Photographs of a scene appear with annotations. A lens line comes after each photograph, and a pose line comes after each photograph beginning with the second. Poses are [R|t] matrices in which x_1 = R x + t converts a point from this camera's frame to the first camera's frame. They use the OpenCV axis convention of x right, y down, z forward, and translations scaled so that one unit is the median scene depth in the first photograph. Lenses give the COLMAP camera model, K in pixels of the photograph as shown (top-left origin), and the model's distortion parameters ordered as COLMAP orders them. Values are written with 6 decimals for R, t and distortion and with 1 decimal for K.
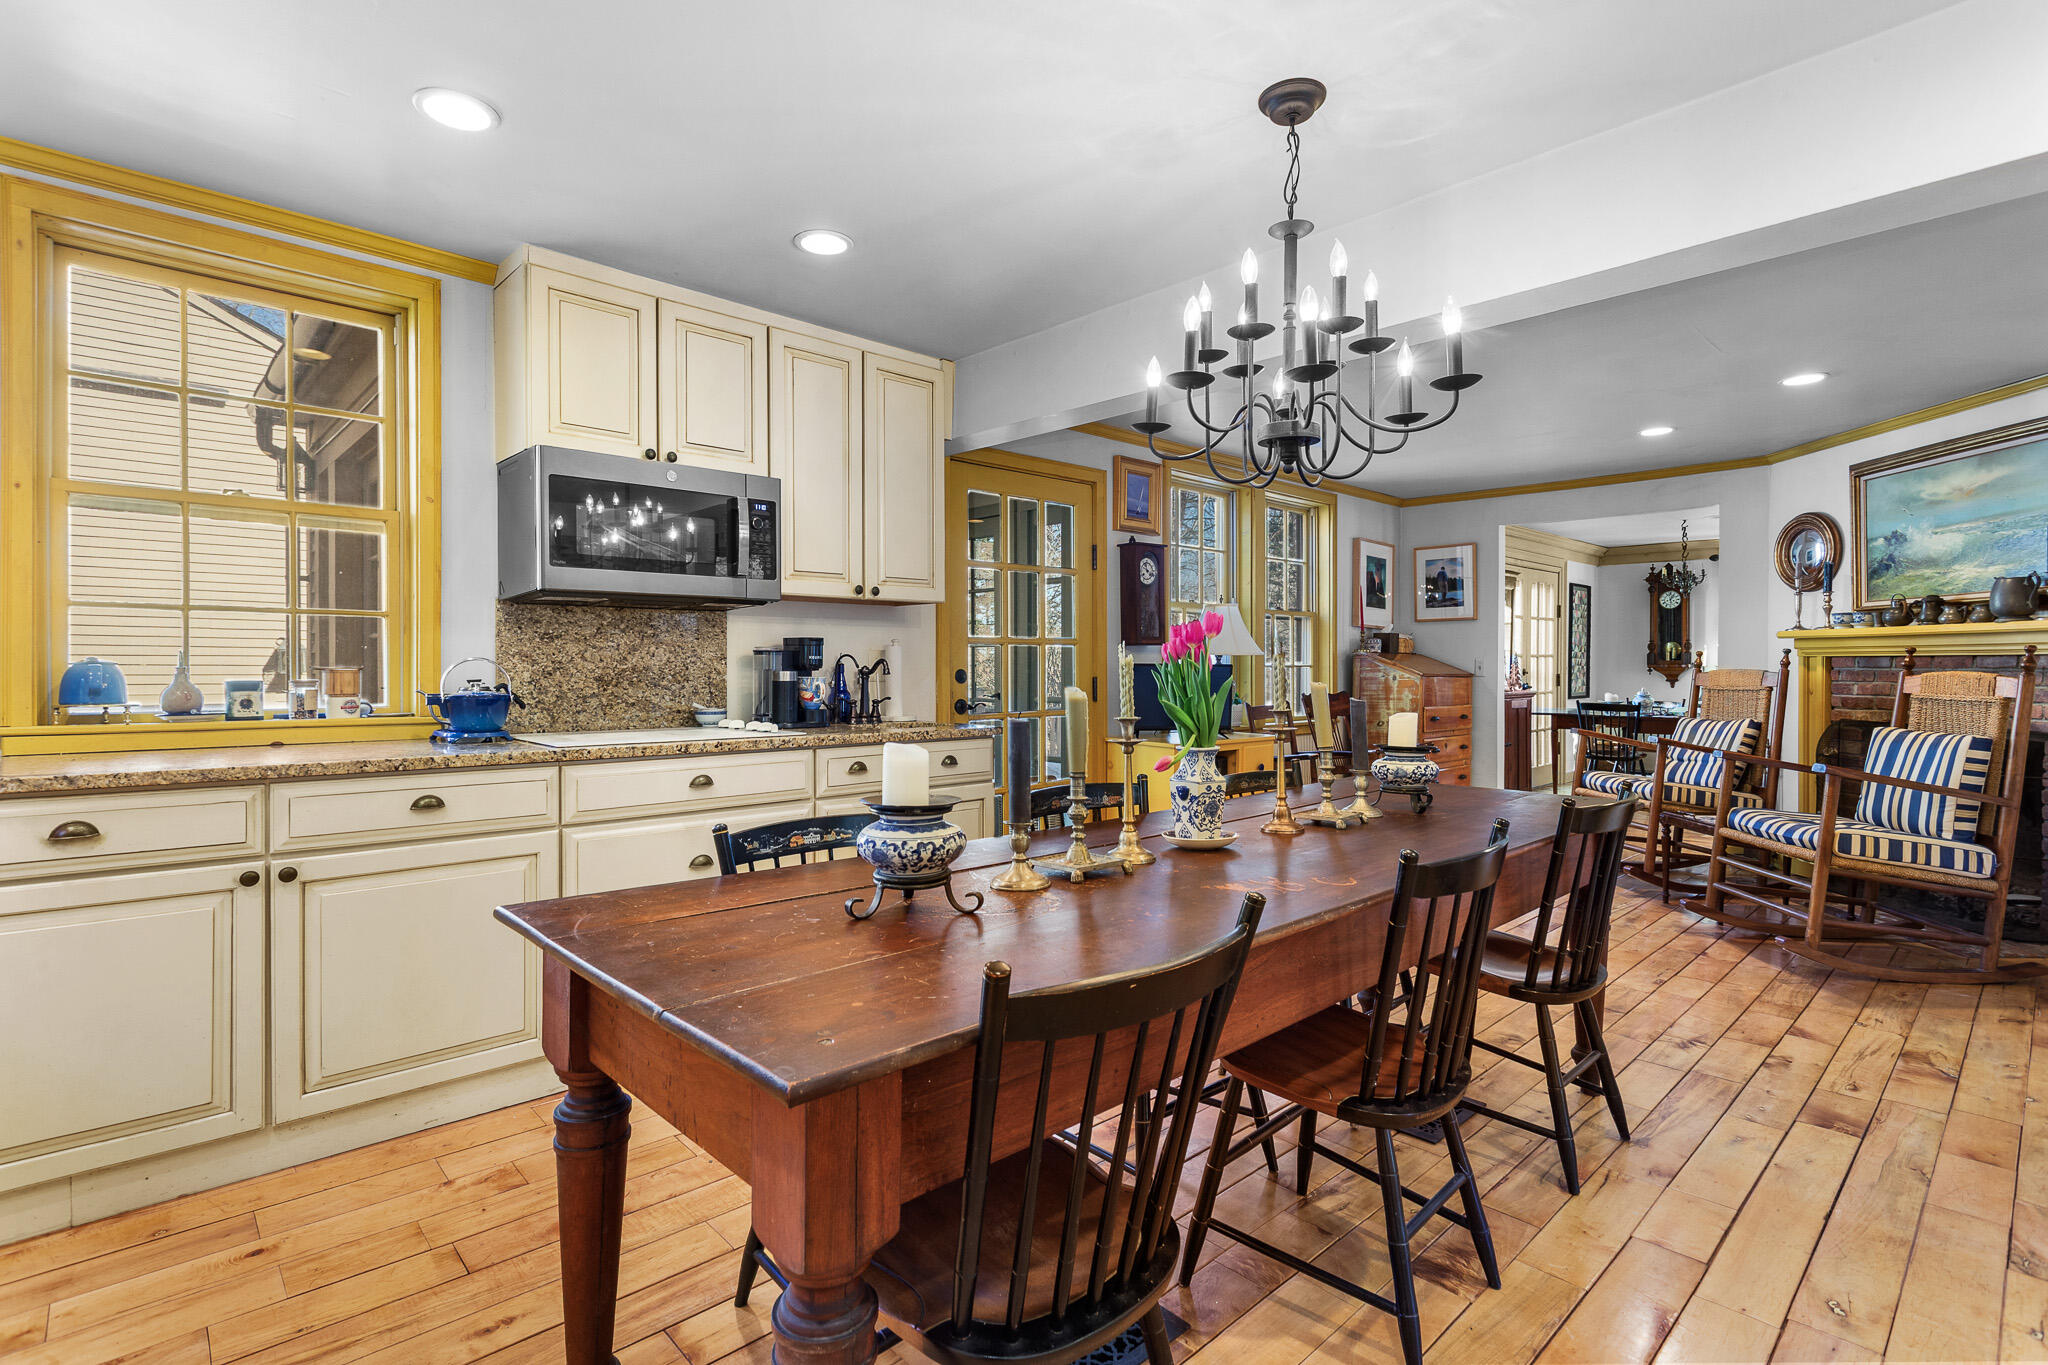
lens RADIAL K [[982.9, 0, 1003.6], [0, 982.9, 680.1], [0, 0, 1]] dist [0.002284, 0.000308]
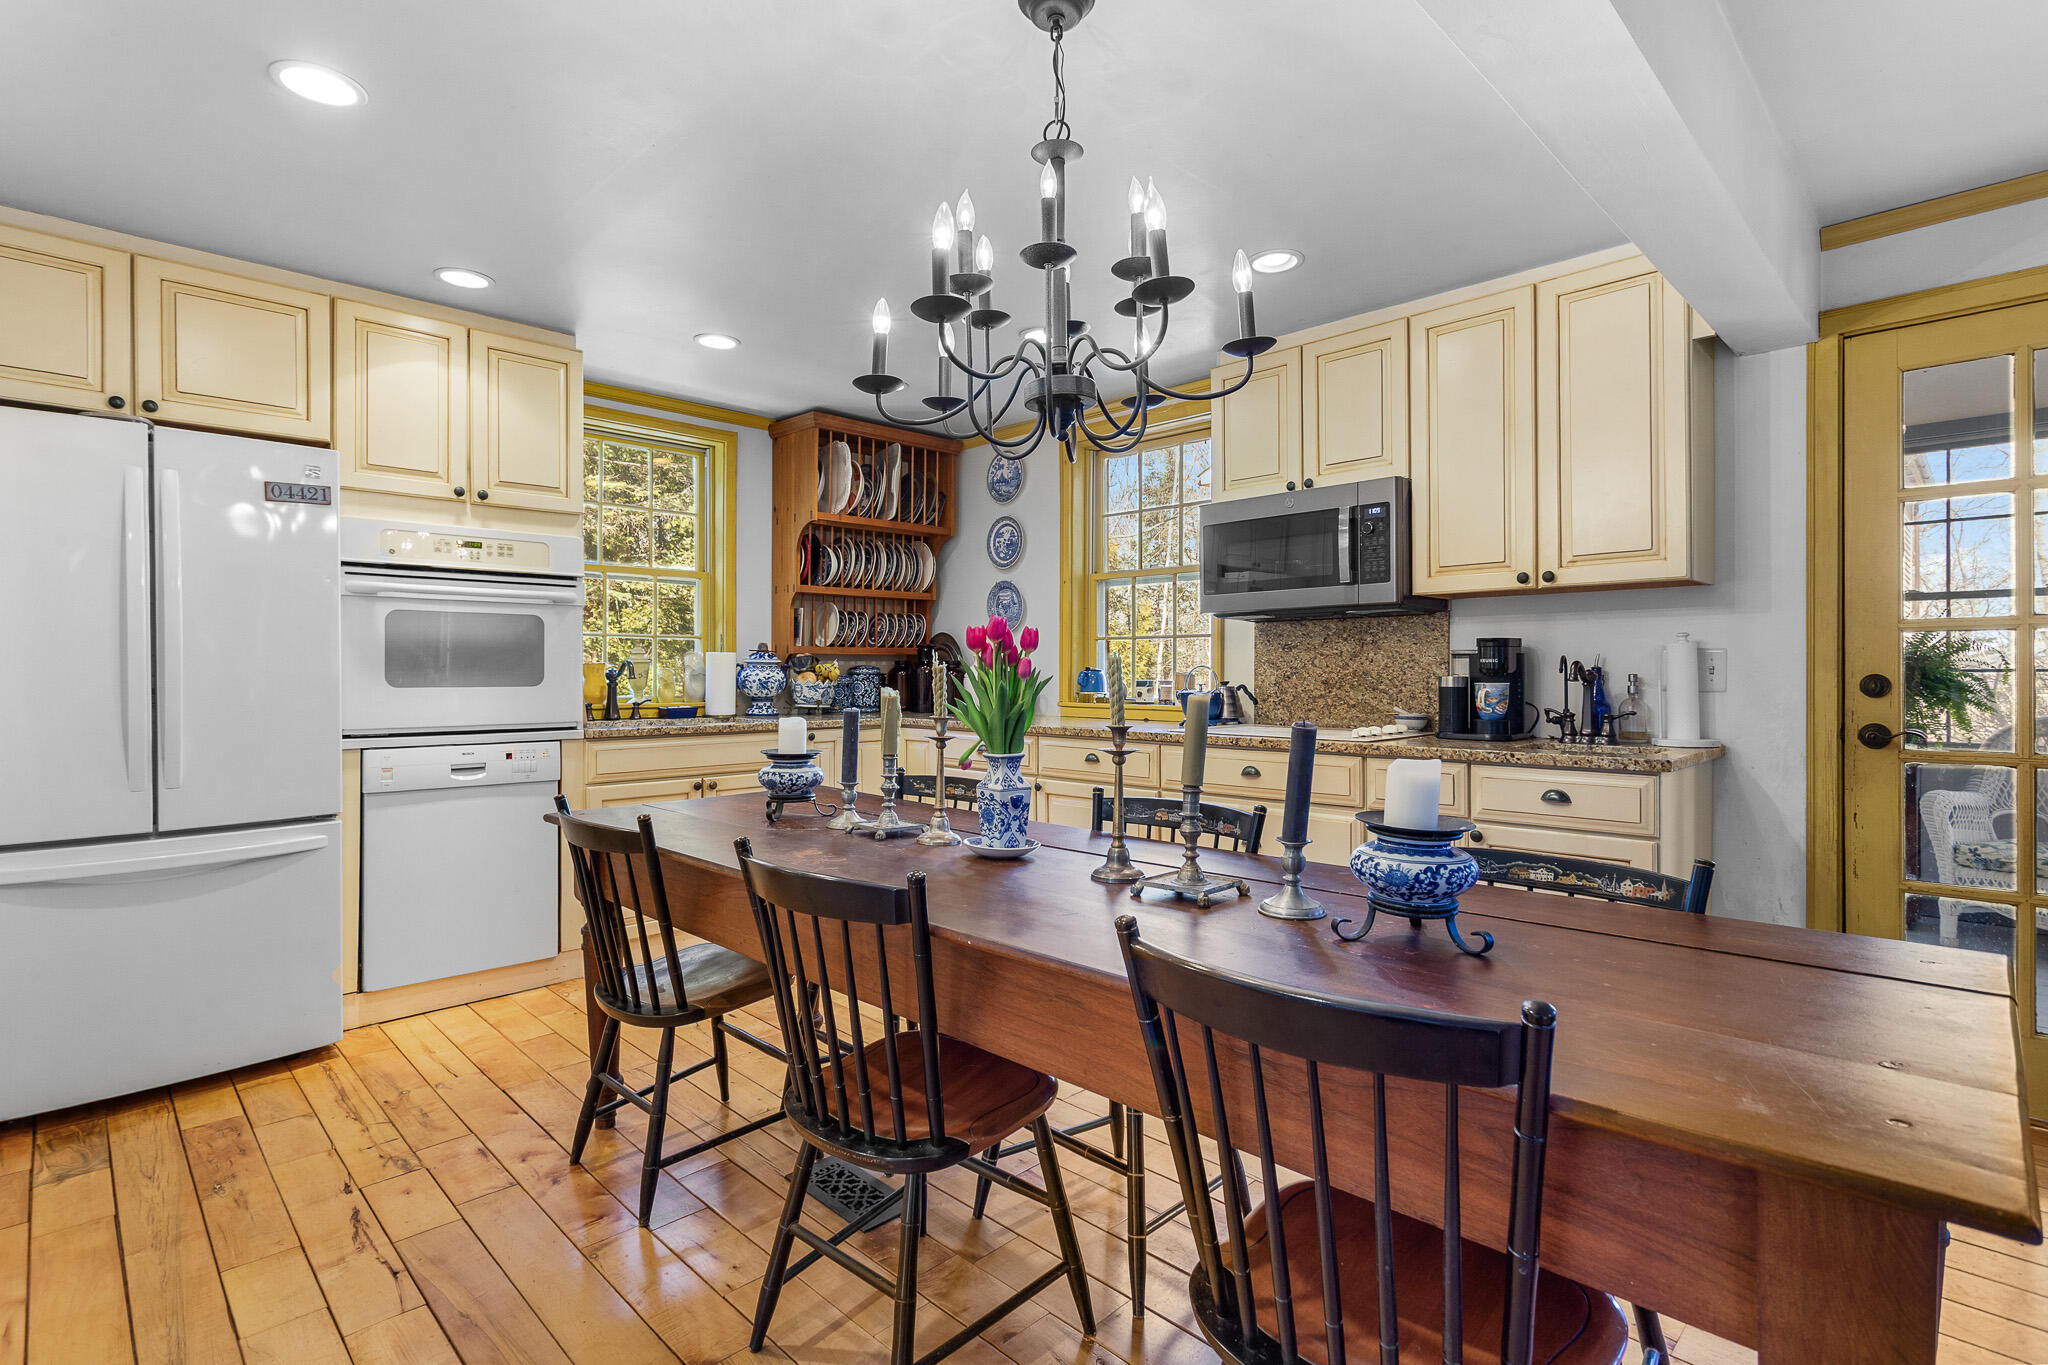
lens RADIAL K [[982.9, 0, 1003.6], [0, 982.9, 680.1], [0, 0, 1]] dist [0.002284, 0.000308]
pose [[0.024384, 0.008120, -0.999670, 0.522278], [-0.010181, 0.999917, 0.007874, -0.006406], [0.999651, 0.009986, 0.024465, 0.425357]]
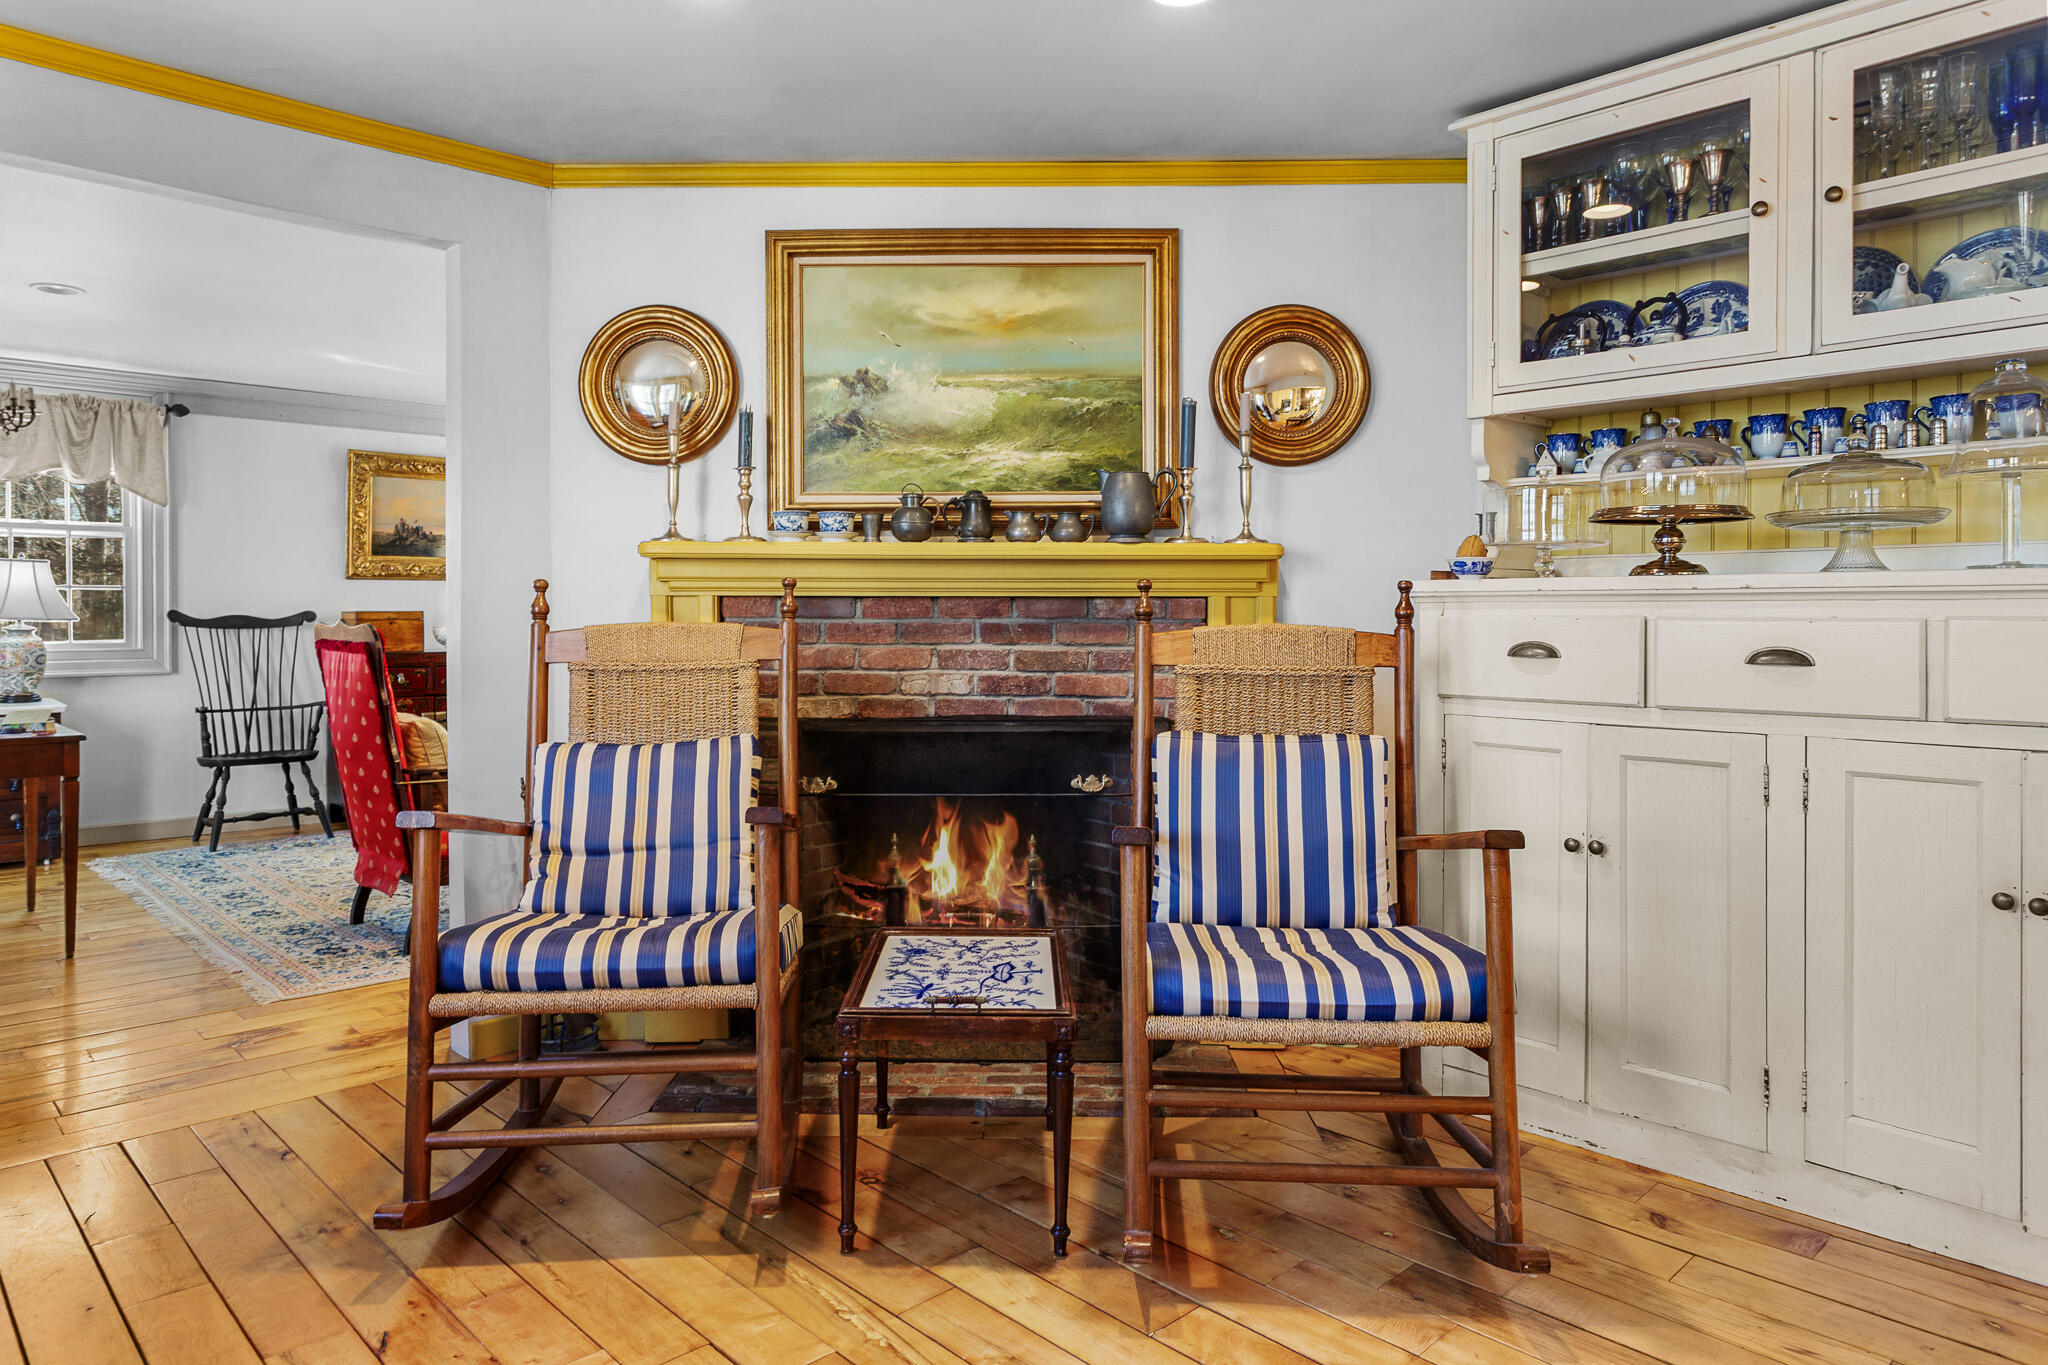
lens RADIAL K [[1285.0, 0, 1017.4], [0, 1285.0, 626.2], [0, 0, 1]] dist [0.001308, 0.001773]
pose [[-0.020039, -0.008550, 0.999763, 0.194191], [0.013873, 0.999865, 0.008829, -0.013765], [-0.999703, 0.014047, -0.019918, 0.986674]]
